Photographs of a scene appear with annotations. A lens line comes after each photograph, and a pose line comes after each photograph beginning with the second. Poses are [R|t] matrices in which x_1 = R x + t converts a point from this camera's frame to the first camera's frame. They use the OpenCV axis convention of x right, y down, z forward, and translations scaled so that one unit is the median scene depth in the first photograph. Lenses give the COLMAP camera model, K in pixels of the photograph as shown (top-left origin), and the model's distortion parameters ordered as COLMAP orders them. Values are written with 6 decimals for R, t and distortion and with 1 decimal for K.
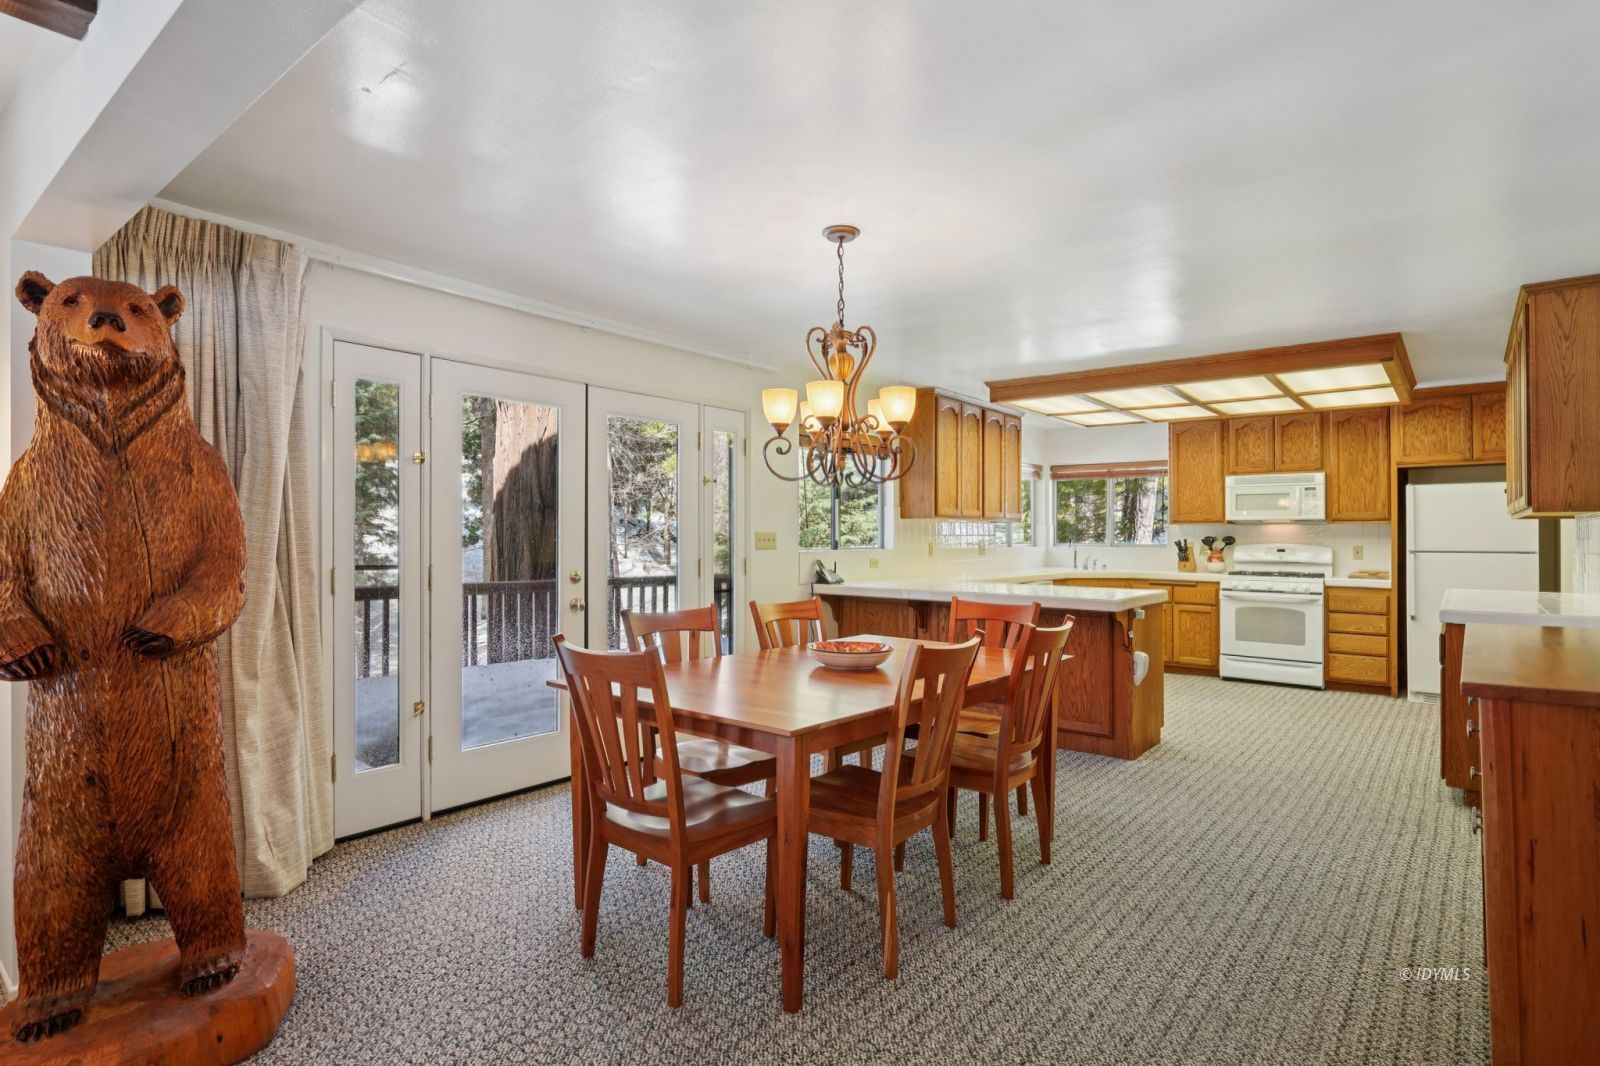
lens RADIAL K [[806.3, 0, 796.8], [0, 806.3, 520.3], [0, 0, 1]] dist [0.001027, 0.000079]
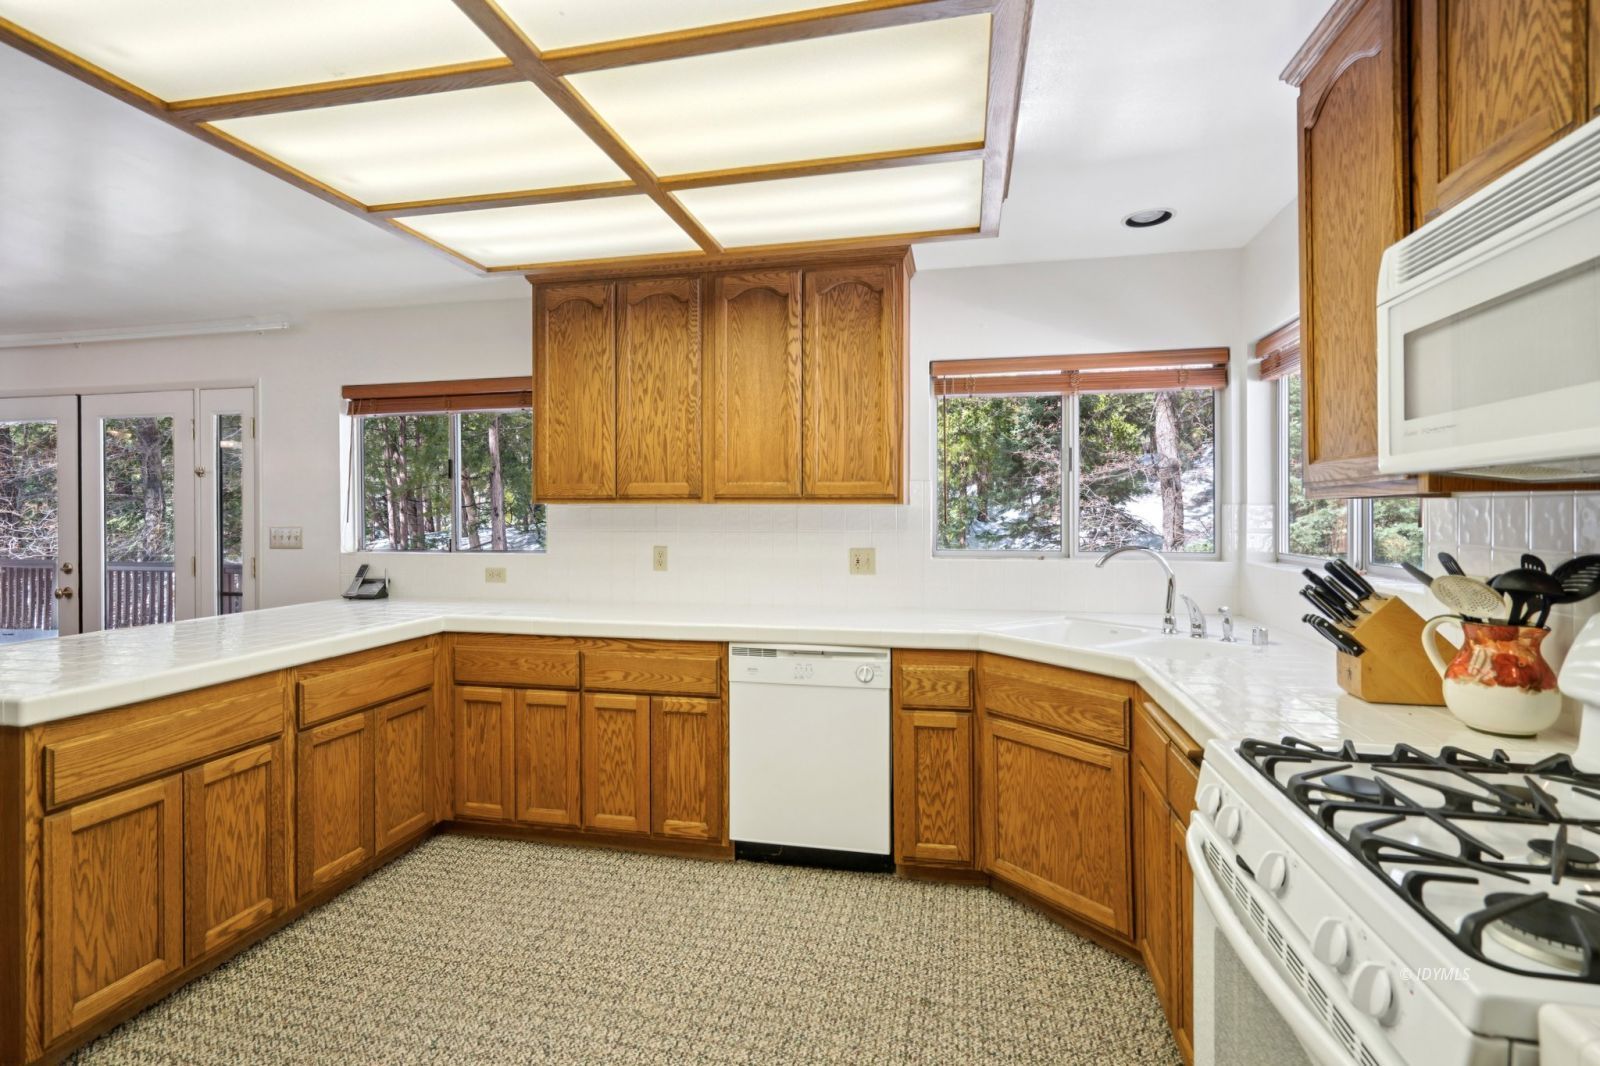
lens RADIAL K [[764.8, 0, 797.4], [0, 764.8, 513.6], [0, 0, 1]] dist [-0.005304, -0.000134]
pose [[0.461225, -0.008244, -0.887245, 0.681269], [0.019771, 0.999804, 0.000988, 0.007233], [0.887063, -0.017997, 0.461298, 0.849482]]
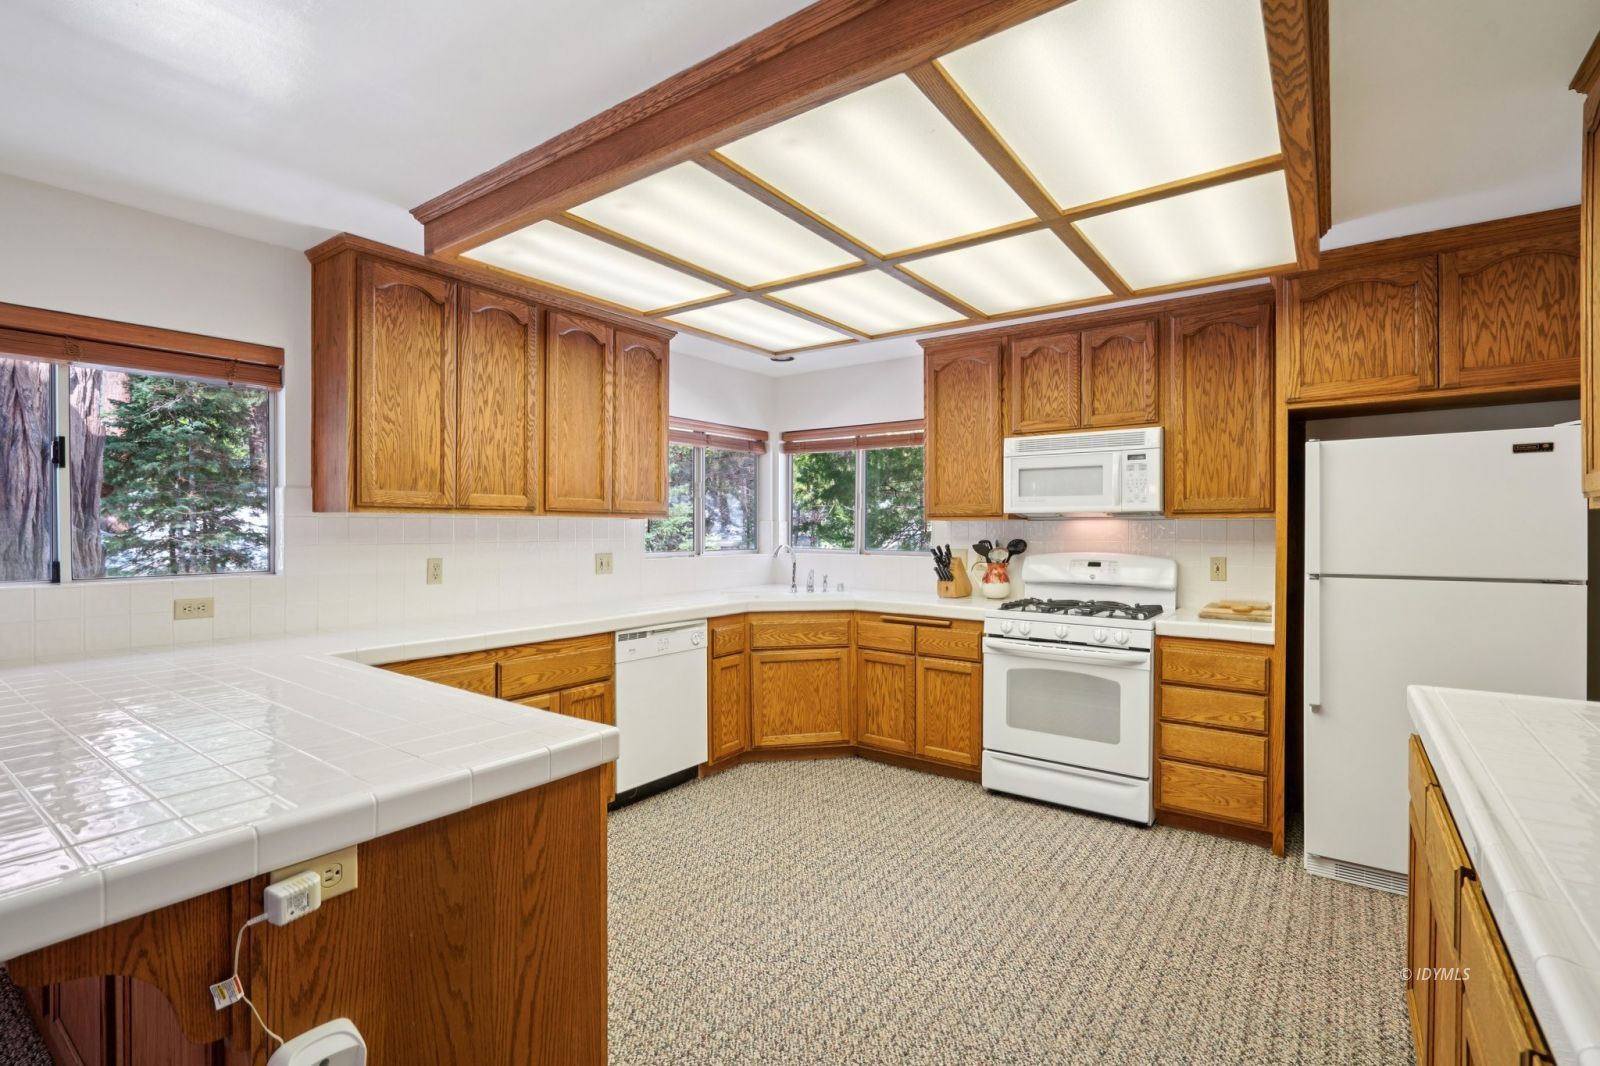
lens RADIAL K [[734.6, 0, 787.8], [0, 734.6, 529.3], [0, 0, 1]] dist [0.000515, 0.000419]
pose [[0.998692, -0.004788, 0.050898, 0.375670], [0.003730, 0.999775, 0.020859, -0.000163], [-0.050986, -0.020642, 0.998486, 0.511727]]
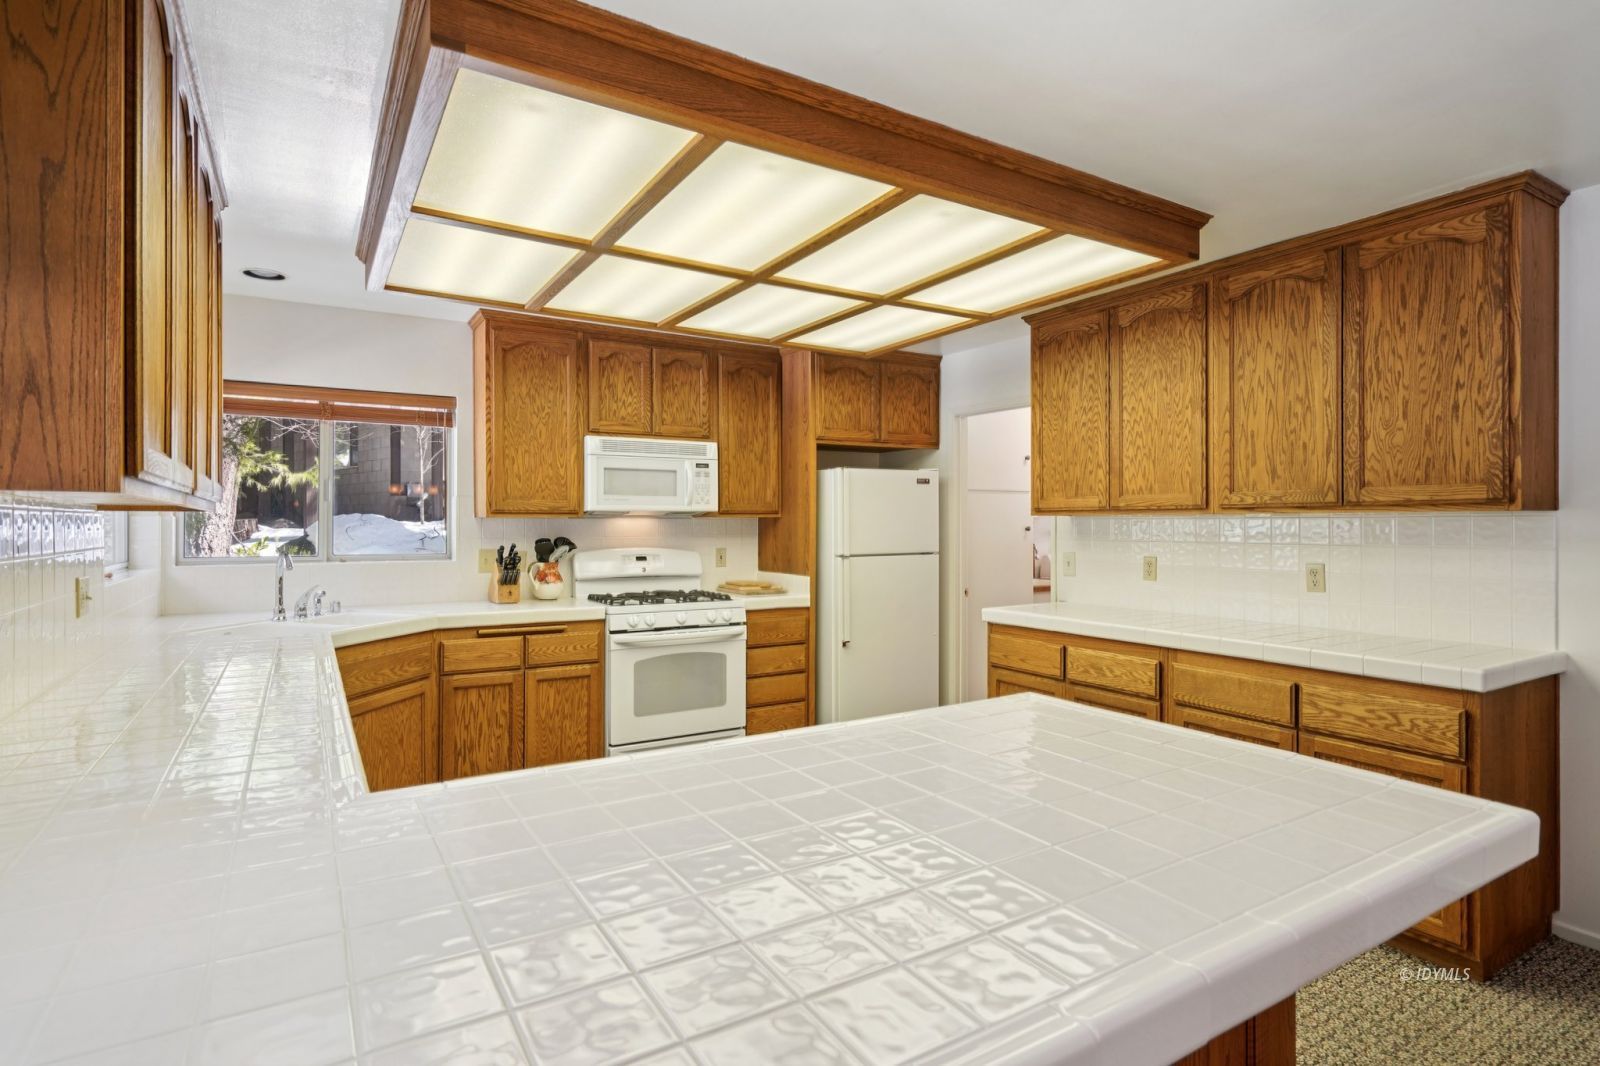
lens RADIAL K [[806.3, 0, 796.8], [0, 806.3, 520.3], [0, 0, 1]] dist [0.001027, 0.000079]
pose [[0.334876, -0.001092, 0.942262, 0.034992], [-0.014297, 0.999878, 0.006240, 0.001103], [-0.942154, -0.015561, 0.334819, 0.715997]]
